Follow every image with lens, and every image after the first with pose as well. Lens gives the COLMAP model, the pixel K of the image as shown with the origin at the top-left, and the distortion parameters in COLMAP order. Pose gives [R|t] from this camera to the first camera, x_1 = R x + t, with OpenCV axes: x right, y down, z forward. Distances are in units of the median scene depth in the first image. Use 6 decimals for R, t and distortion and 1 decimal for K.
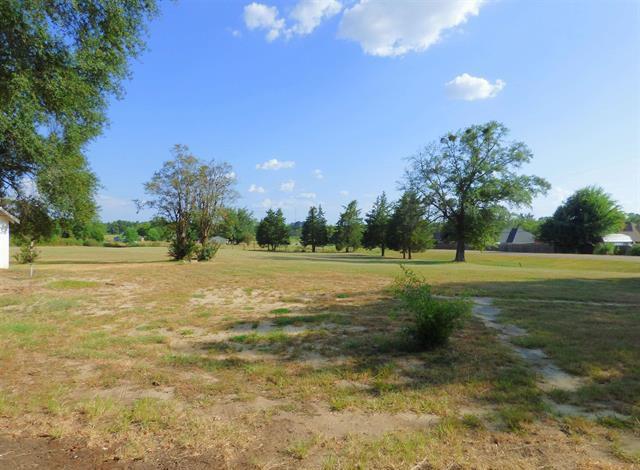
lens RADIAL K [[408.2, 0, 320.5], [0, 408.2, 243.2], [0, 0, 1]] dist [0.006701, 0.006461]
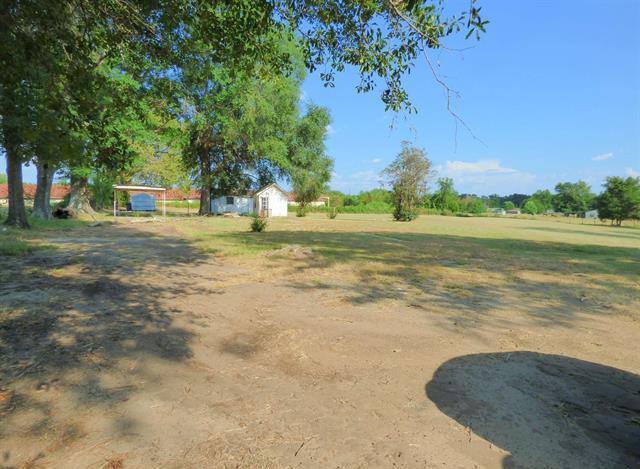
lens RADIAL K [[402.7, 0, 306.5], [0, 402.7, 232.6], [0, 0, 1]] dist [-0.000162, -0.030625]
pose [[0.568545, 0.059256, -0.820515, 0.207520], [-0.026525, 0.998204, 0.053709, 0.004486], [0.822224, -0.008772, 0.569096, -0.030265]]
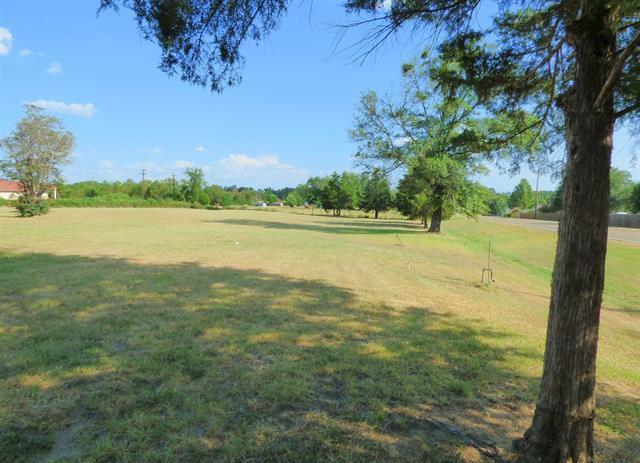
lens RADIAL K [[411.4, 0, 320.0], [0, 411.4, 231.5], [0, 0, 1]] dist [-0.023354, 0.049101]
pose [[0.909758, 0.036467, -0.413534, 0.246845], [-0.015346, 0.998408, 0.054283, 0.003436], [0.414855, -0.043038, 0.908869, 0.111487]]
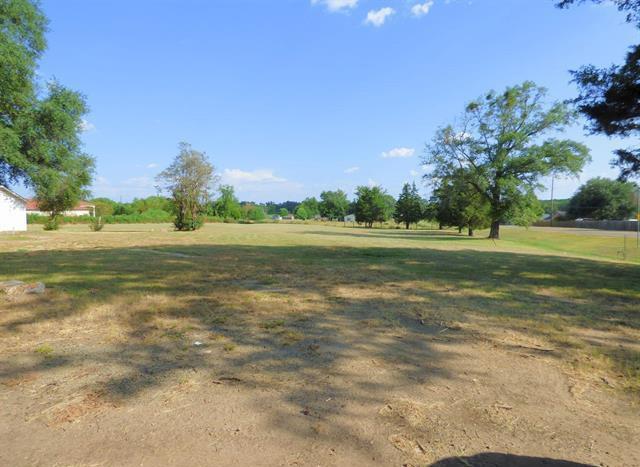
lens RADIAL K [[408.2, 0, 320.5], [0, 408.2, 241.7], [0, 0, 1]] dist [0.006701, 0.006461]
pose [[0.917600, 0.018363, -0.397081, 0.187316], [0.001030, 0.998819, 0.048572, 0.004200], [0.397504, -0.044979, 0.916497, -0.009836]]
